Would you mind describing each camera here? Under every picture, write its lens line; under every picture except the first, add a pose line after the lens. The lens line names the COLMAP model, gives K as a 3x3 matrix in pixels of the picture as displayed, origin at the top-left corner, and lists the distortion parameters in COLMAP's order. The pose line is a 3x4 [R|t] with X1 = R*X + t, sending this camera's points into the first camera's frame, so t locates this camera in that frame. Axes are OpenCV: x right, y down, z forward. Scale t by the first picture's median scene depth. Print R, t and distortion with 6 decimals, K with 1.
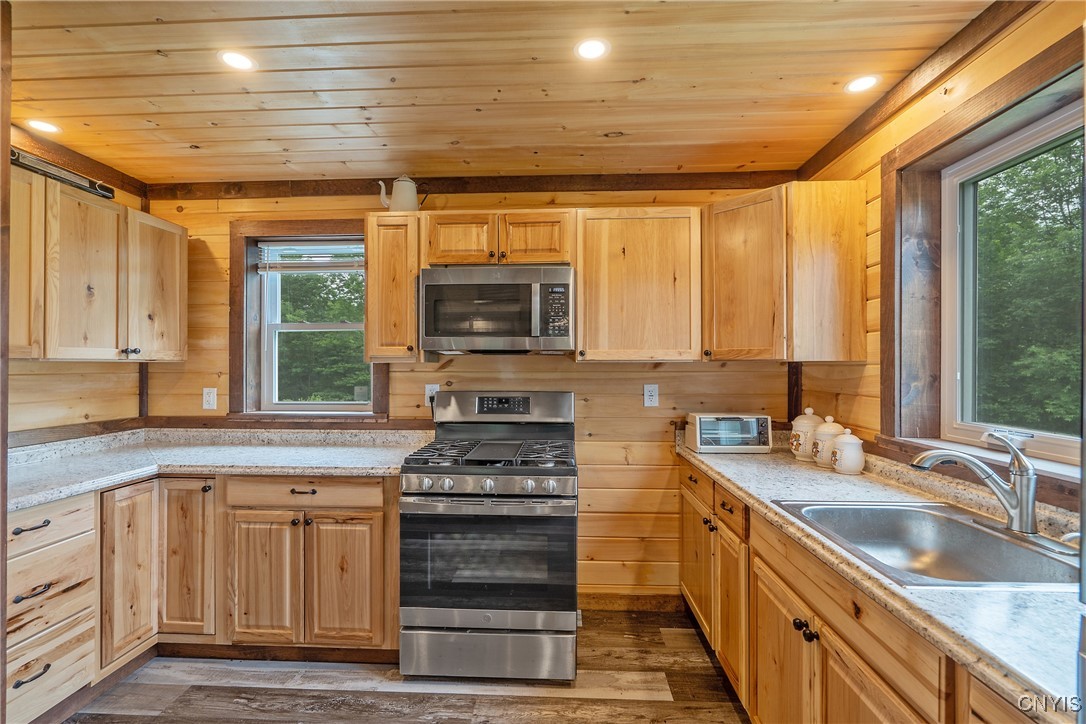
lens RADIAL K [[494.9, 0, 543.0], [0, 494.9, 362.0], [0, 0, 1]] dist [-0.001331, 0.000062]
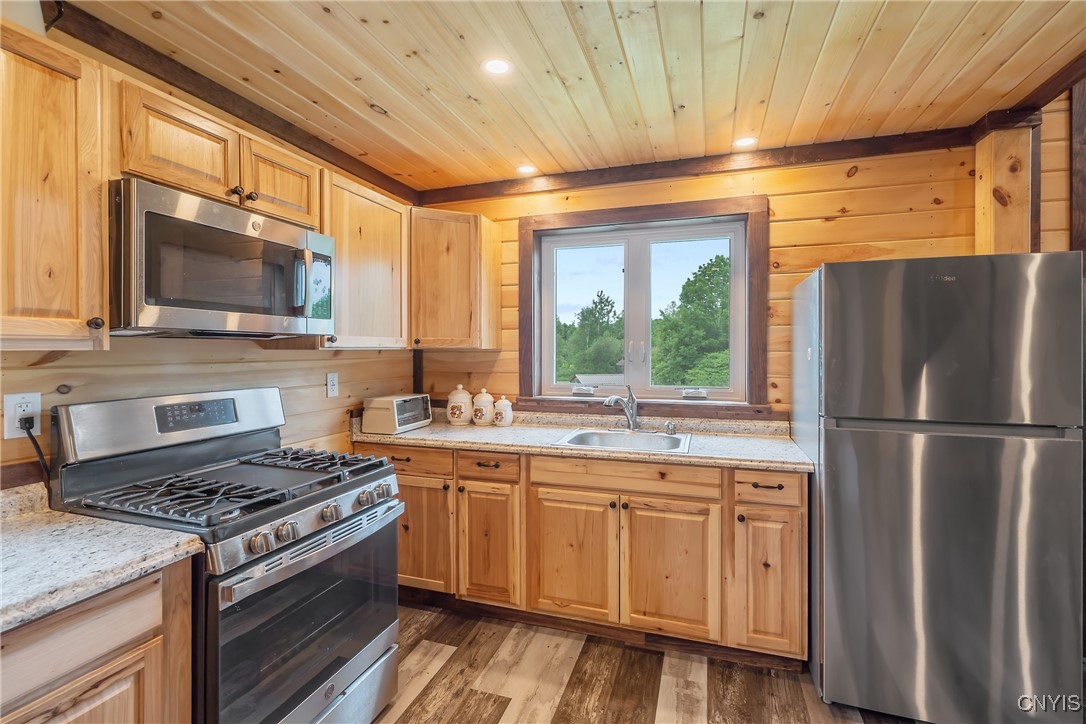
lens RADIAL K [[494.3, 0, 542.1], [0, 494.3, 347.8], [0, 0, 1]] dist [-0.000906, 0.000512]
pose [[0.275302, 0.003322, 0.961352, -0.674832], [-0.005505, 0.999983, -0.001880, -0.003547], [-0.961342, -0.004775, 0.275316, 0.435823]]
